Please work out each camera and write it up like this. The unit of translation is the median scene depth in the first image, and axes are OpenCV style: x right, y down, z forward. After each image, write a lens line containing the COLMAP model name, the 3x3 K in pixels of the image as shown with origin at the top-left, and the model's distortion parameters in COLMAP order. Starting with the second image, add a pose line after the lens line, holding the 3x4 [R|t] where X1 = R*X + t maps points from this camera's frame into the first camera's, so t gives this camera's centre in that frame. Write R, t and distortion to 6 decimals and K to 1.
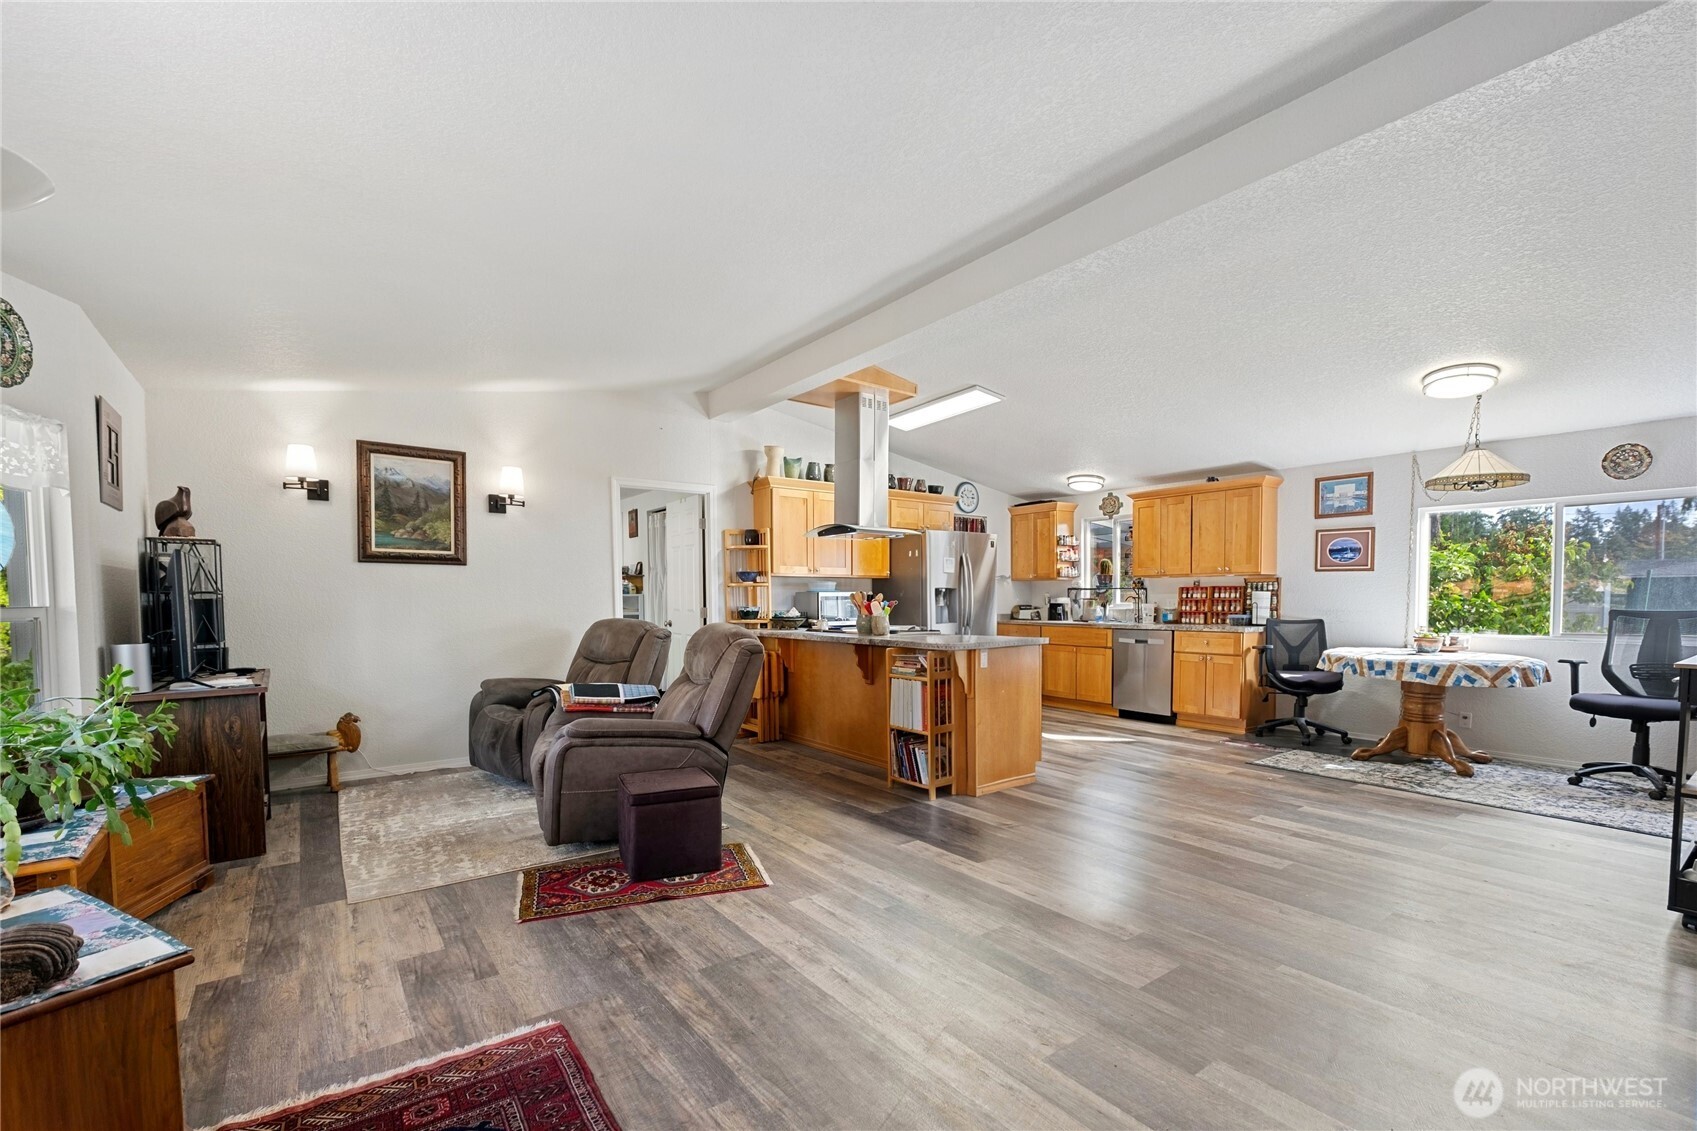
lens RADIAL K [[743.2, 0, 857.4], [0, 743.2, 627.9], [0, 0, 1]] dist [0.001569, 0.000692]
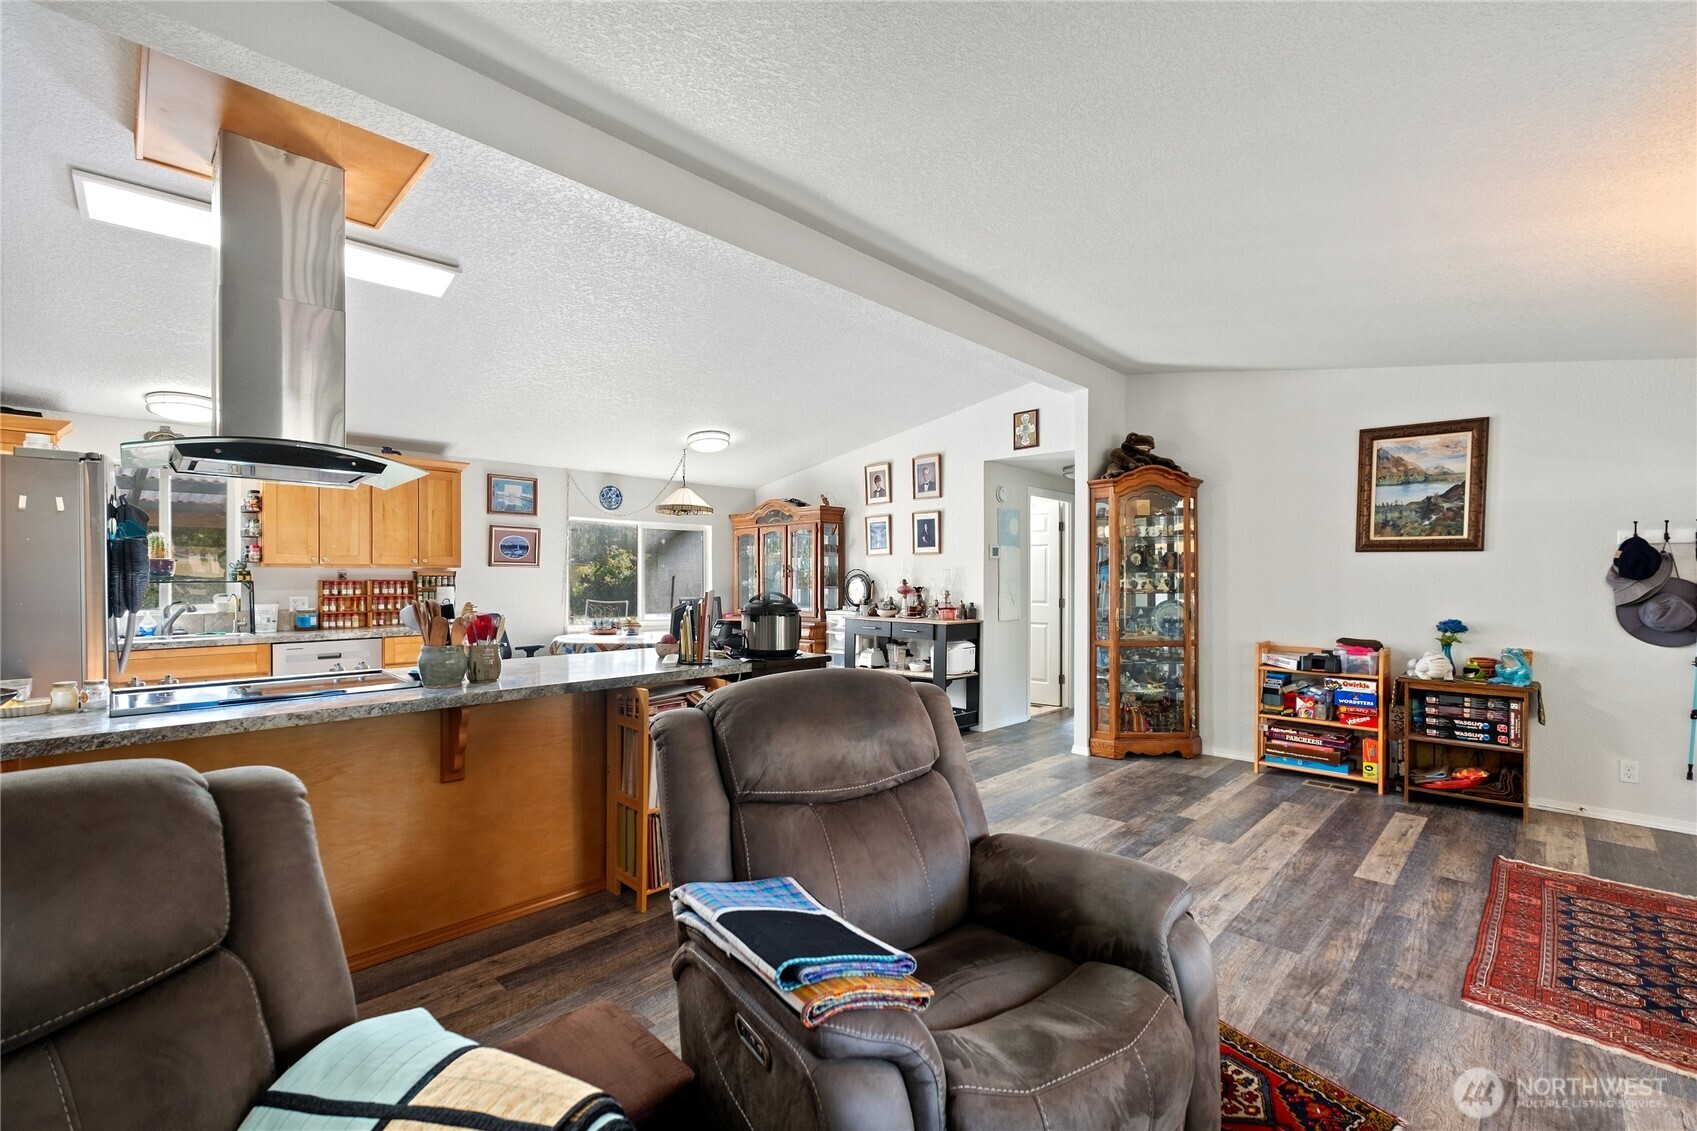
lens RADIAL K [[723.3, 0, 860.4], [0, 723.3, 579.4], [0, 0, 1]] dist [-0.002001, 0.000283]
pose [[-0.164514, -0.001493, 0.986374, -0.562869], [0.039559, 0.999184, 0.008110, -0.060402], [-0.985581, 0.040355, -0.164321, 0.872100]]
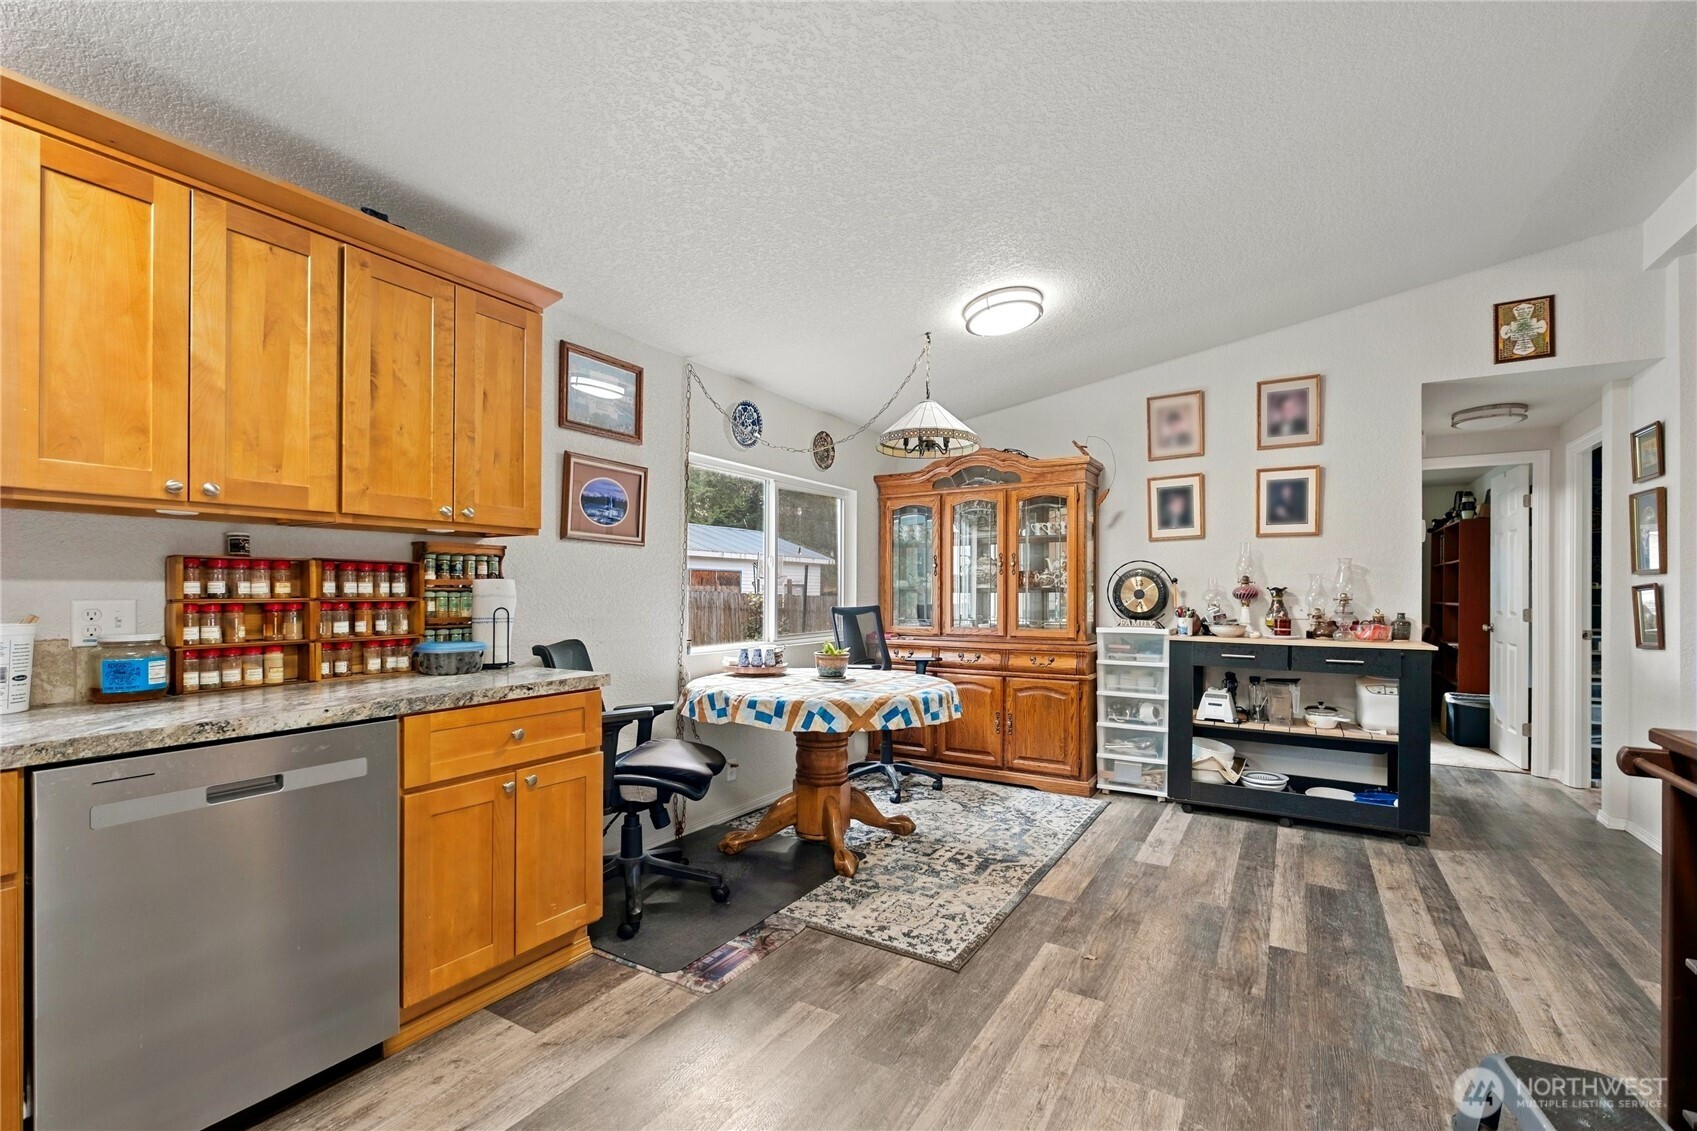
lens RADIAL K [[727.9, 0, 863.5], [0, 727.9, 590.2], [0, 0, 1]] dist [-0.003571, -0.000206]
pose [[-0.377110, 0.000205, 0.926169, 0.156443], [0.033797, 0.999337, 0.013540, -0.056370], [-0.925552, 0.036408, -0.376867, 1.305858]]
